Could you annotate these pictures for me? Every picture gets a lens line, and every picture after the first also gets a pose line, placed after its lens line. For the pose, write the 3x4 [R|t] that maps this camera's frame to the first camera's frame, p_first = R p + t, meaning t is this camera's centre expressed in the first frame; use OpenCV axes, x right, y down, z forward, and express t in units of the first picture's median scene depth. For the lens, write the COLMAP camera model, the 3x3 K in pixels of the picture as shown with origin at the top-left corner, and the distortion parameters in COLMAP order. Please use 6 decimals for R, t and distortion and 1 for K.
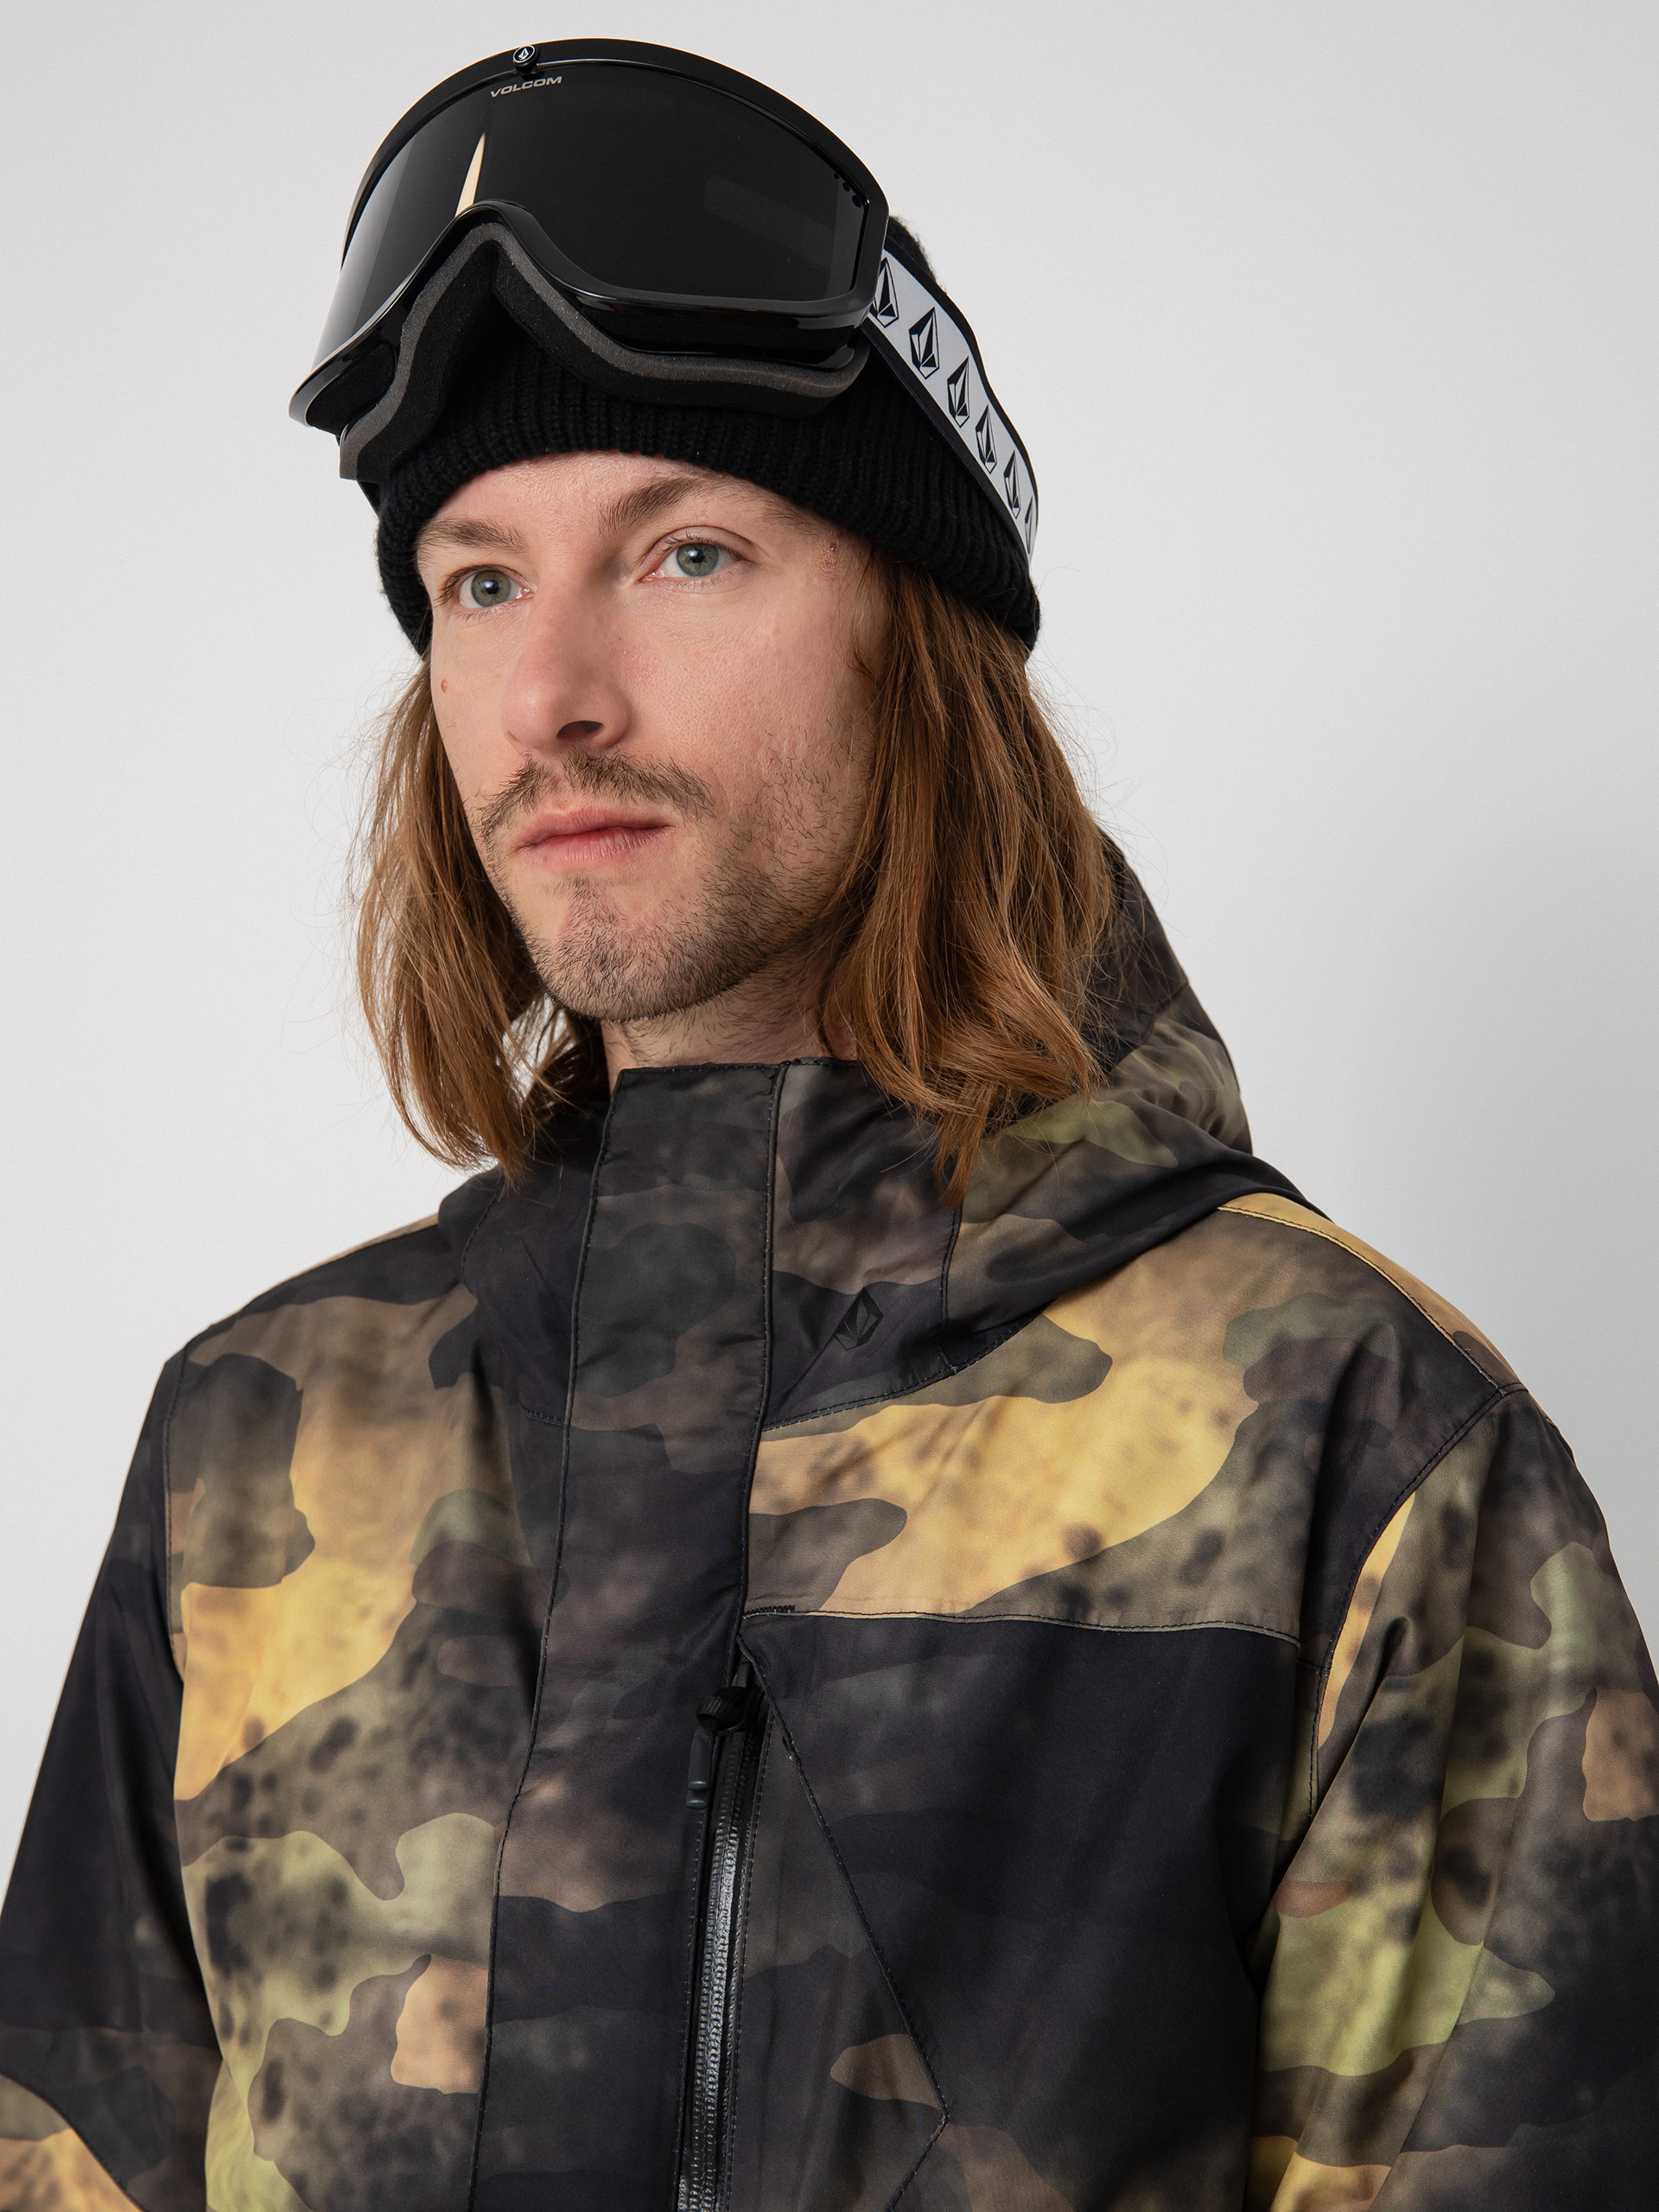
lens RADIAL K [[4011.6, 0, 829.5], [0, 4011.6, 1106.0], [0, 0, 1]] dist [-0.166041, 2.653879]
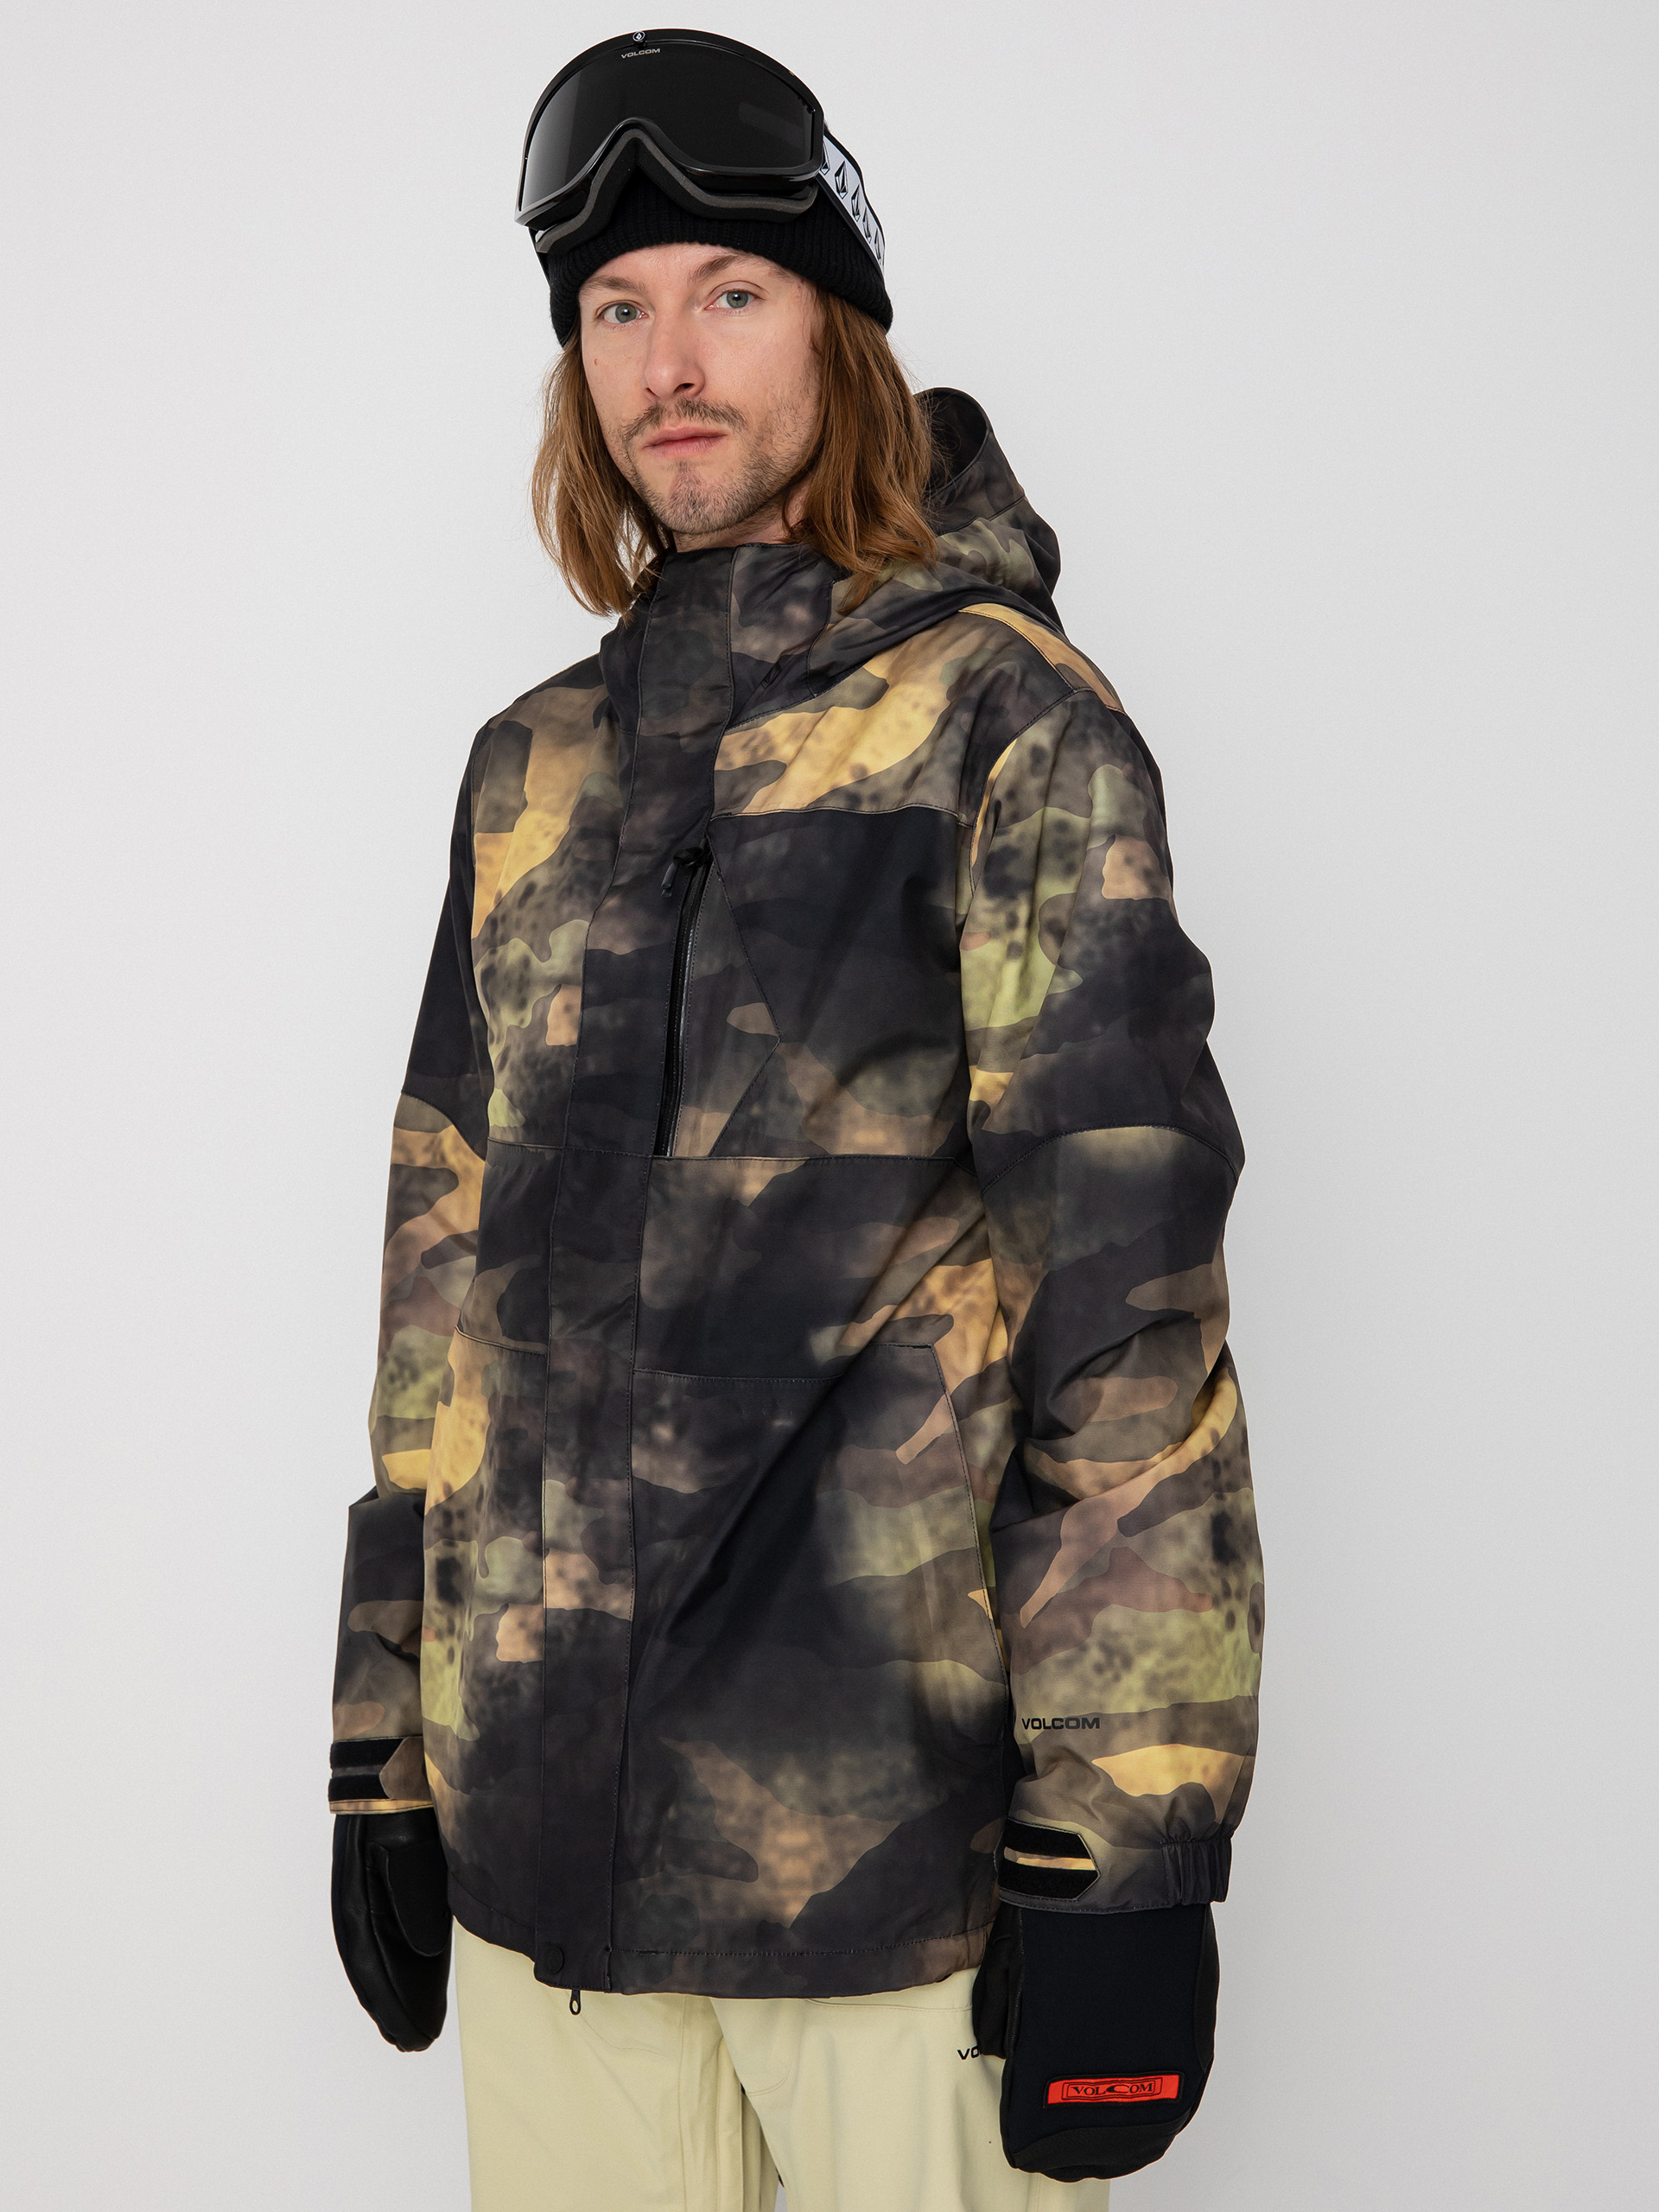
lens RADIAL K [[4011.6, 0, 829.5], [0, 4011.6, 1106.0], [0, 0, 1]] dist [-0.166041, 2.653879]
pose [[0.971322, -0.015687, -0.237252, 0.503552], [0.030817, 0.997711, 0.060197, 0.149114], [0.235764, -0.065782, 0.969581, -0.933892]]
